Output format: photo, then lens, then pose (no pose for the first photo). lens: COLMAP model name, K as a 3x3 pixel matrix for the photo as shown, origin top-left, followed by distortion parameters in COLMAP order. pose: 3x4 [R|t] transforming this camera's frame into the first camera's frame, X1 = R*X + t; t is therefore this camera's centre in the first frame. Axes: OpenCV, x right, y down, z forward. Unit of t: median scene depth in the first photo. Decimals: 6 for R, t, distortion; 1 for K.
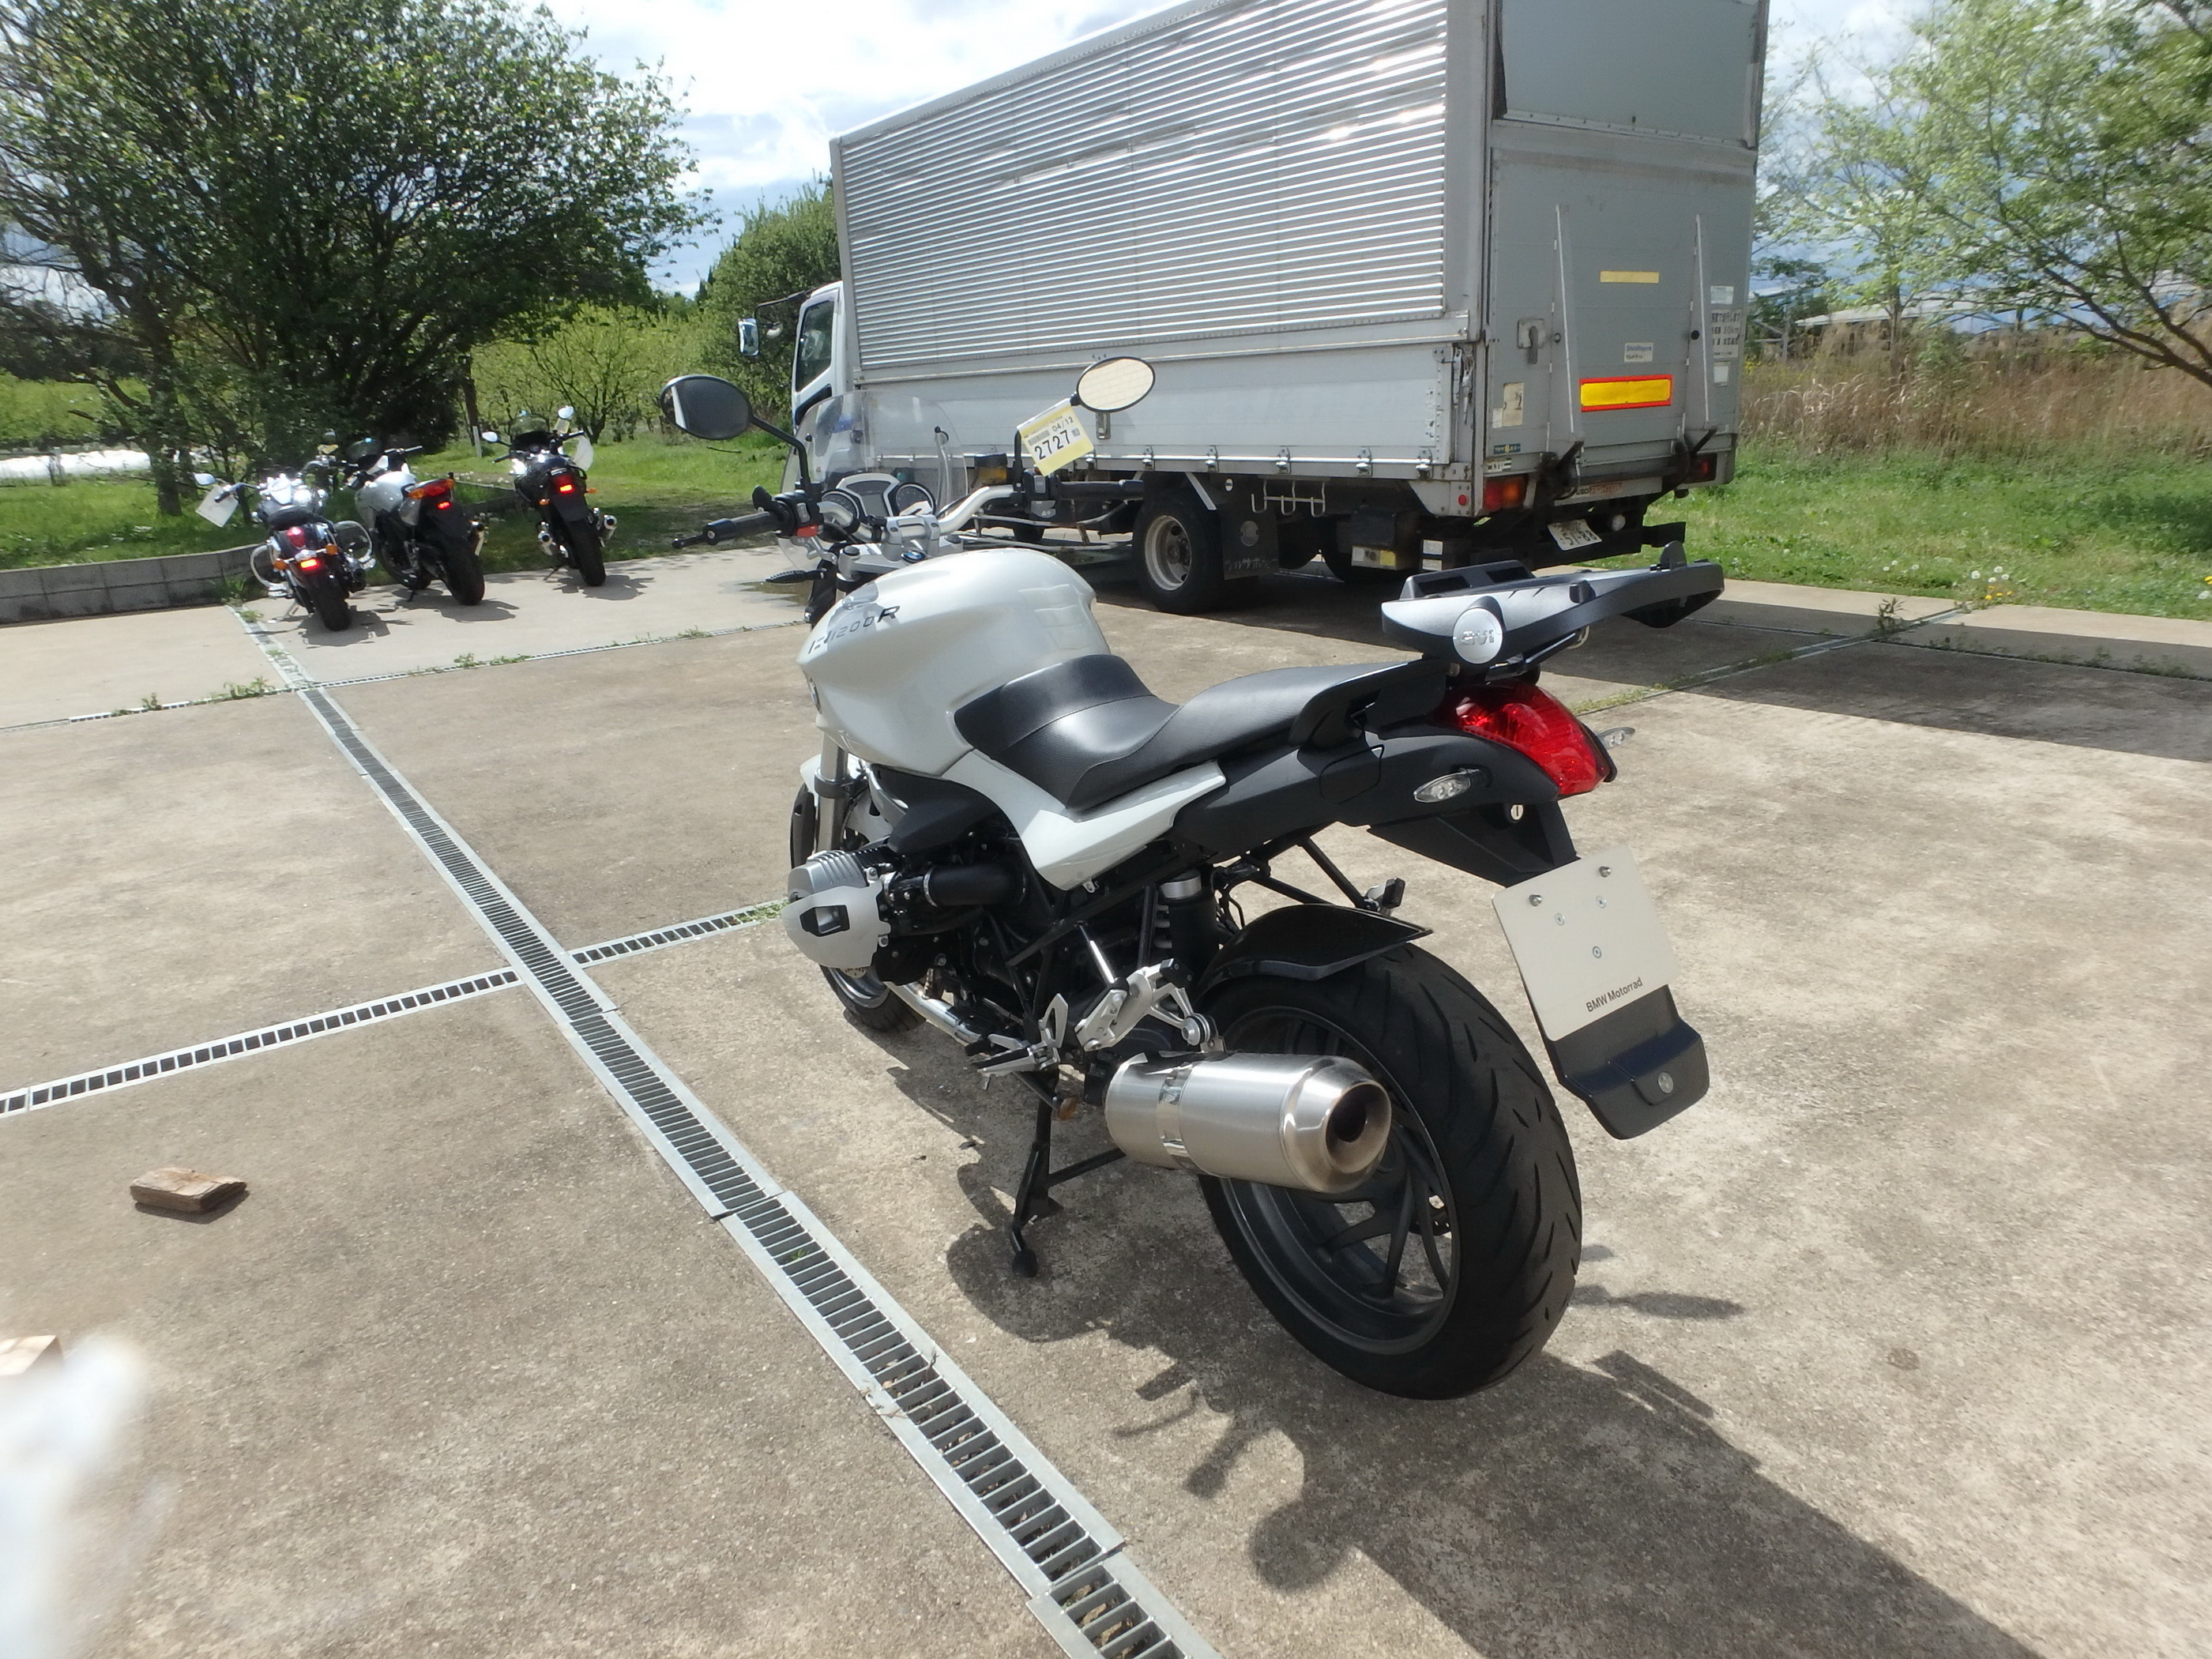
lens RADIAL K [[1368.9, 0, 1132.8], [0, 1368.9, 853.8], [0, 0, 1]] dist [-0.040183, 0.018512]
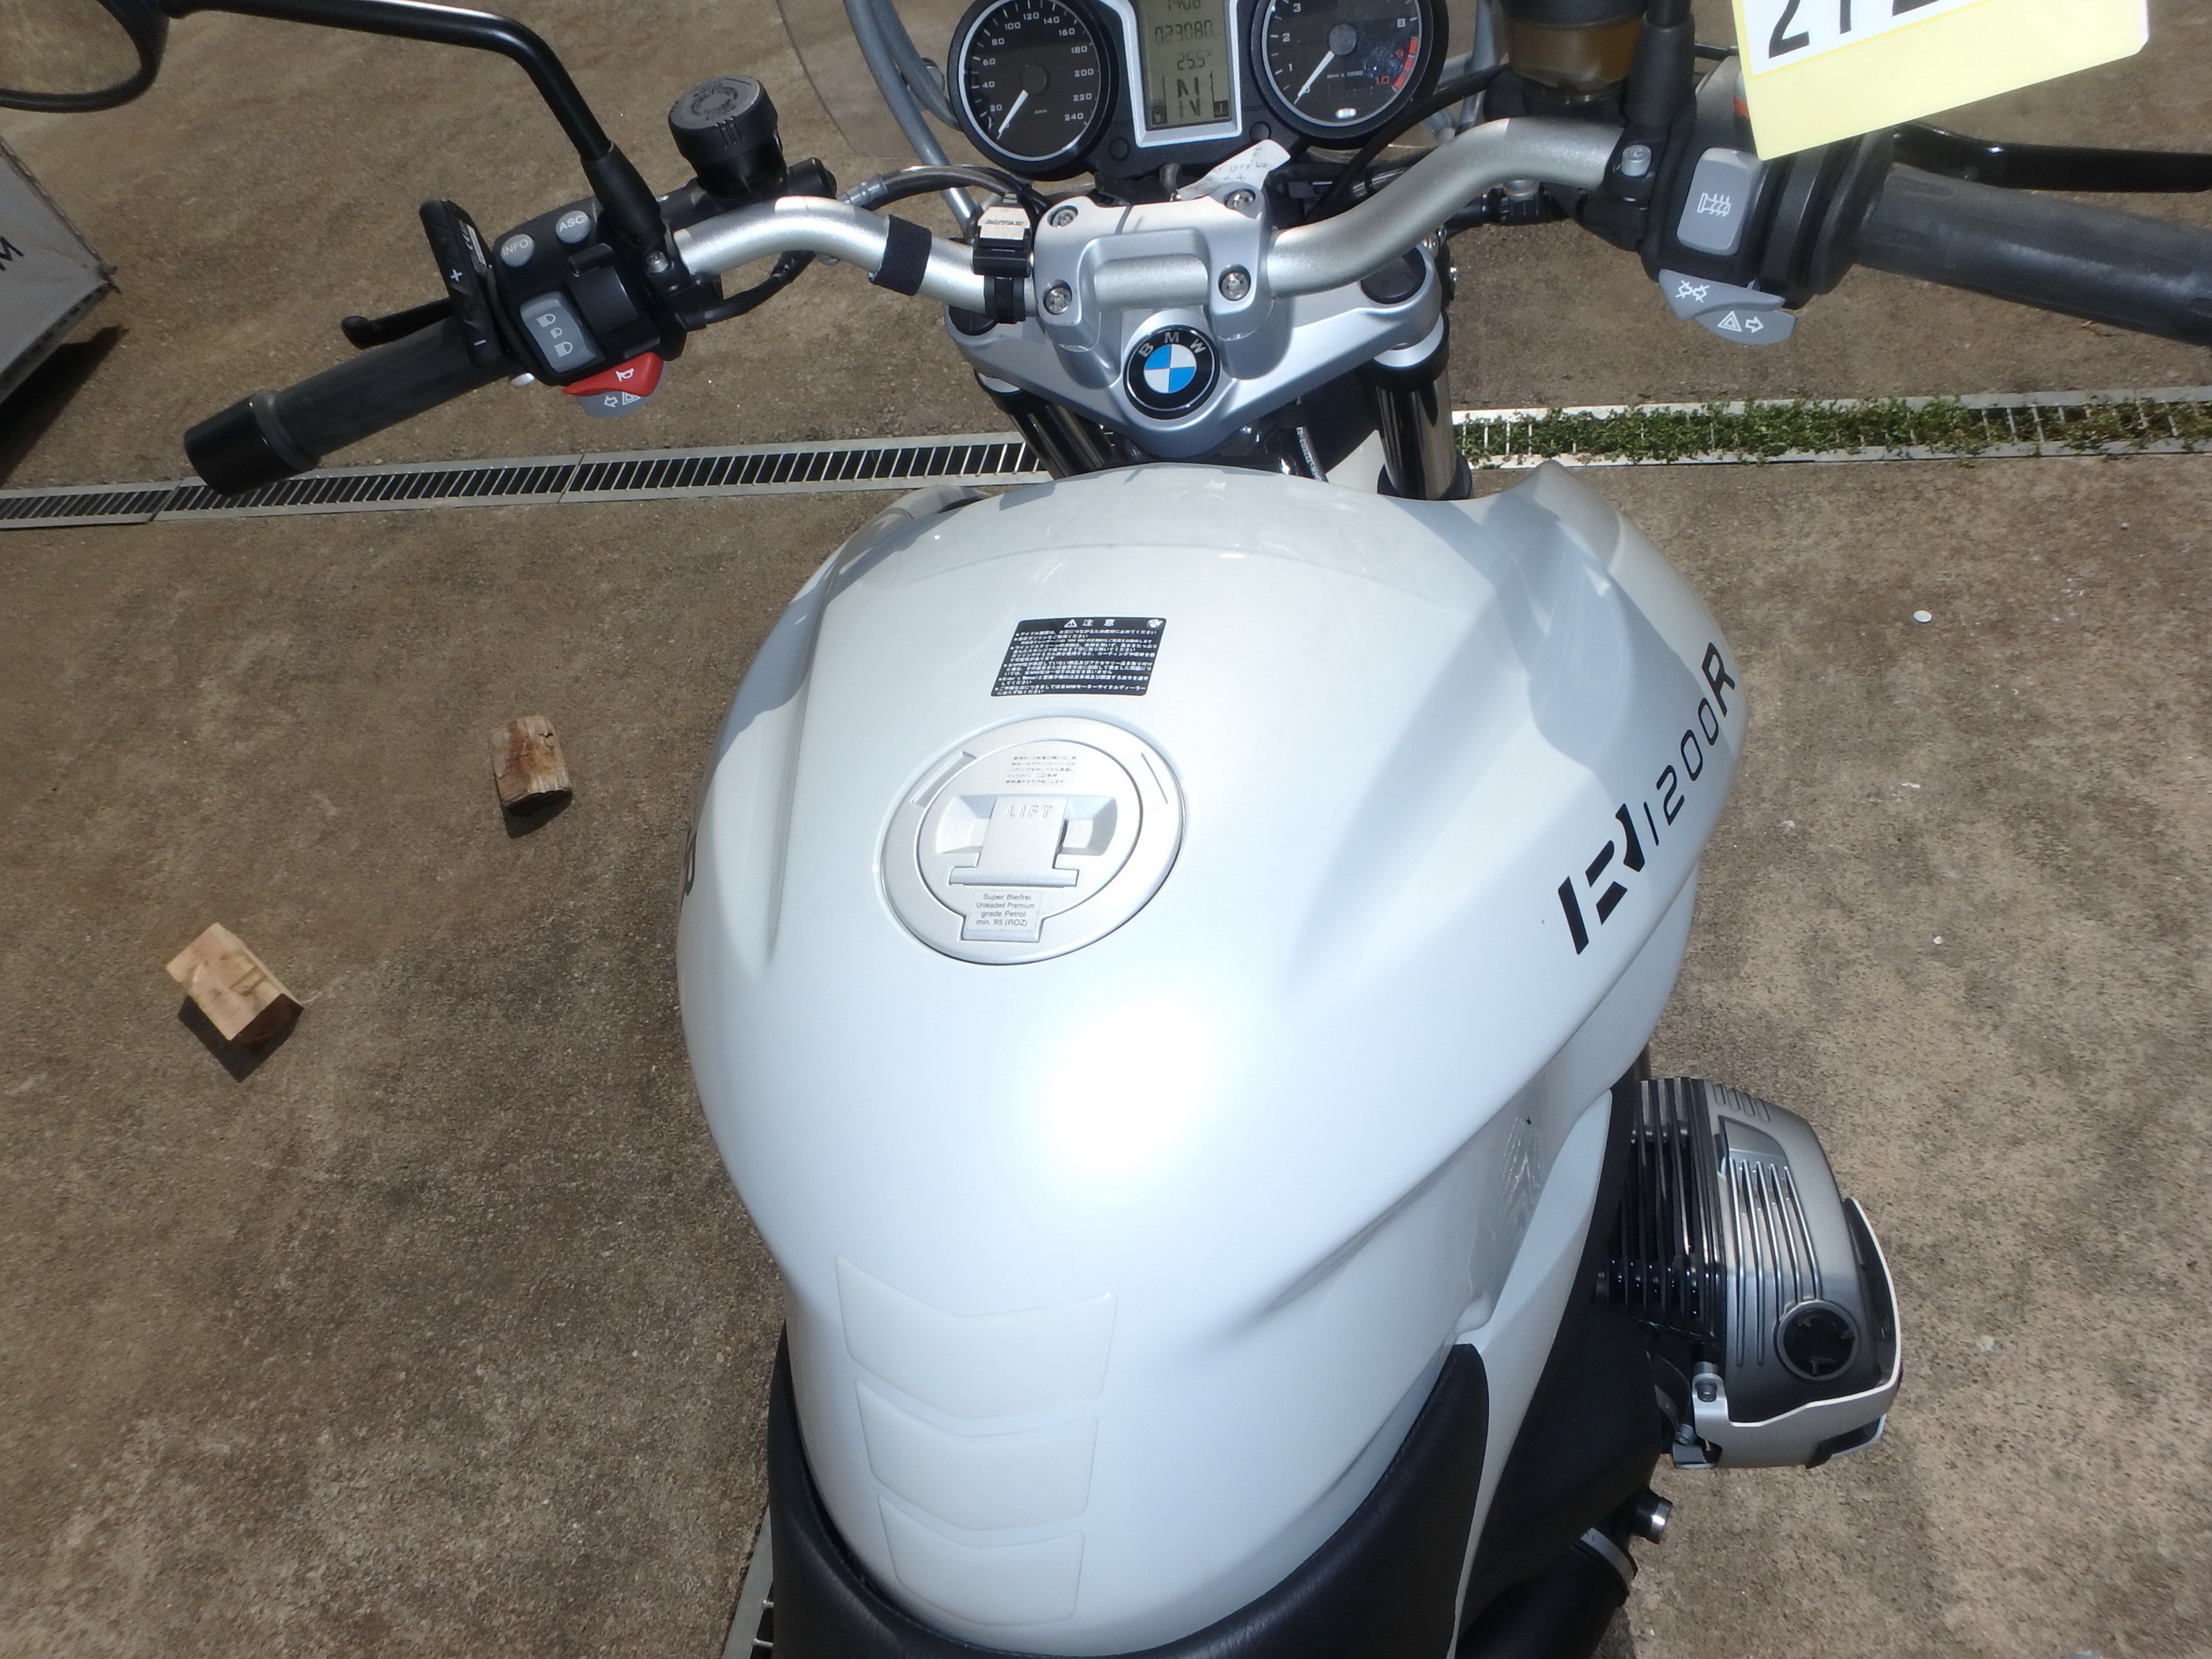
lens RADIAL K [[1368.9, 0, 1129.4], [0, 1368.9, 835.1], [0, 0, 1]] dist [-0.040183, 0.018512]
pose [[0.679628, 0.528845, -0.508359, 0.012777], [-0.059663, 0.730561, 0.680236, -0.277197], [0.731126, -0.431977, 0.528062, 0.683481]]
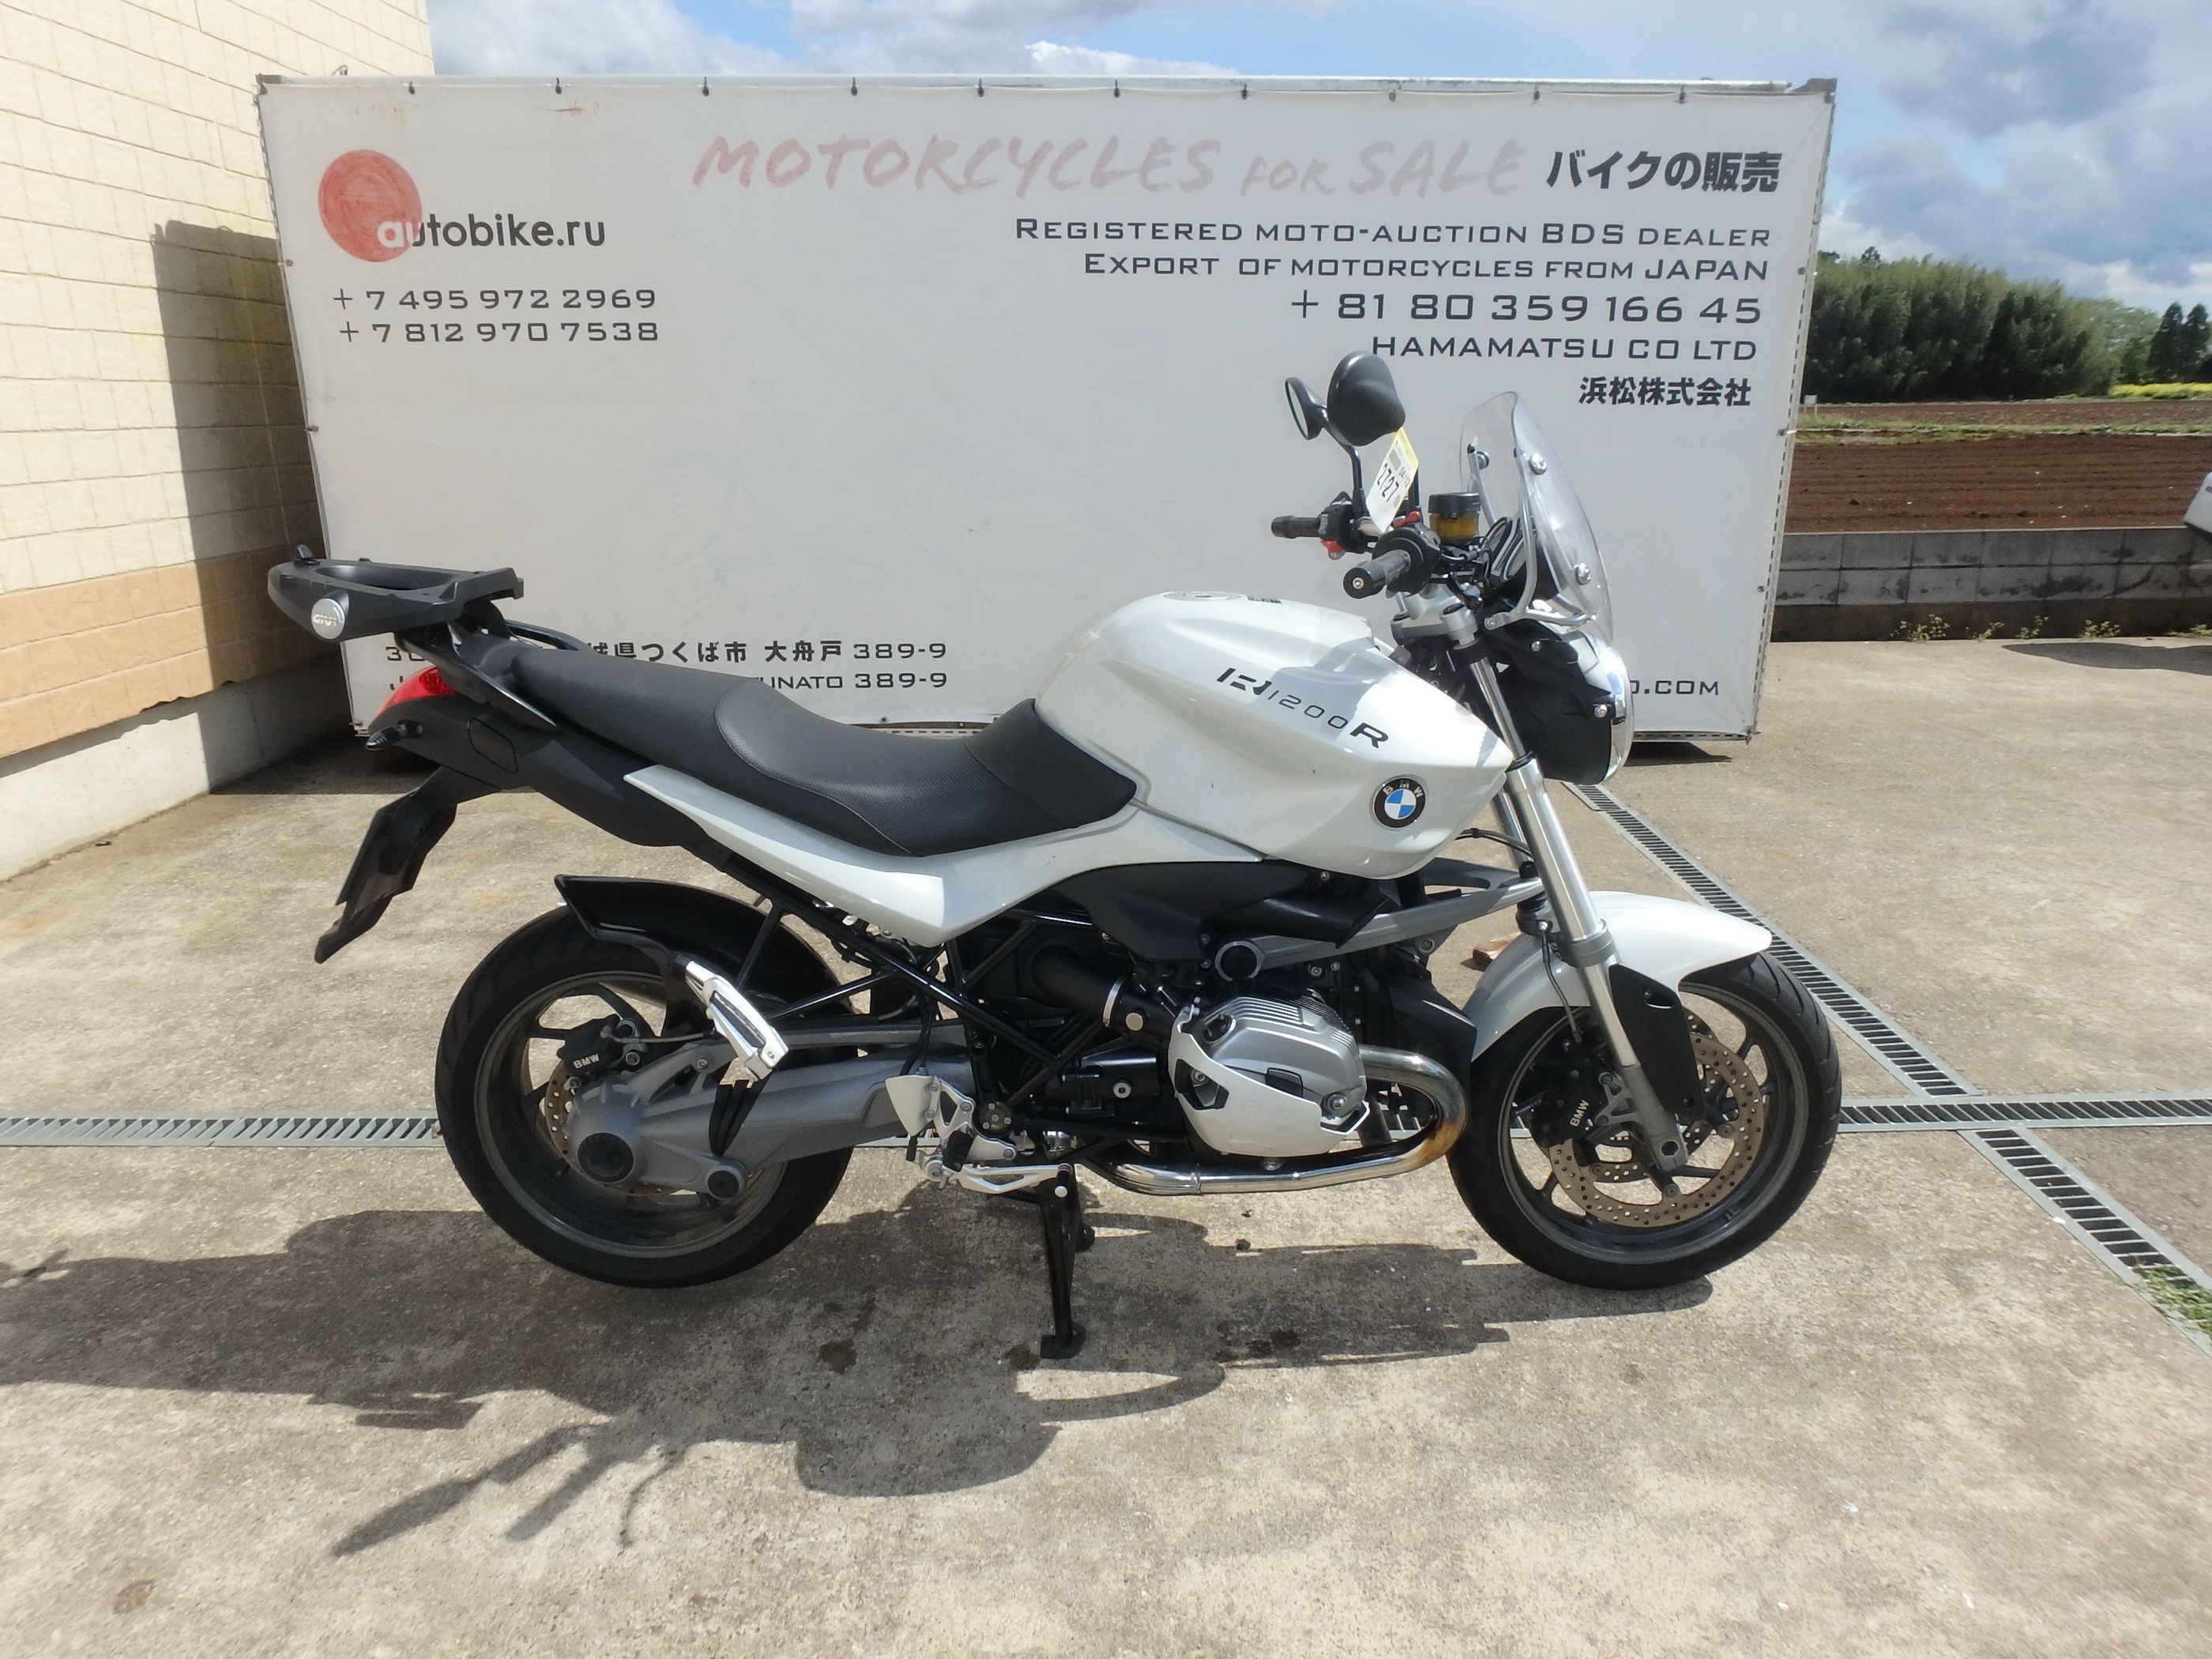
lens RADIAL K [[1368.9, 0, 1131.4], [0, 1368.9, 822.2], [0, 0, 1]] dist [-0.040183, 0.018512]
pose [[-0.589883, 0.277043, -0.758476, 0.456283], [-0.219929, 0.848670, 0.481031, -0.379226], [0.776962, 0.450563, -0.439686, 1.062028]]
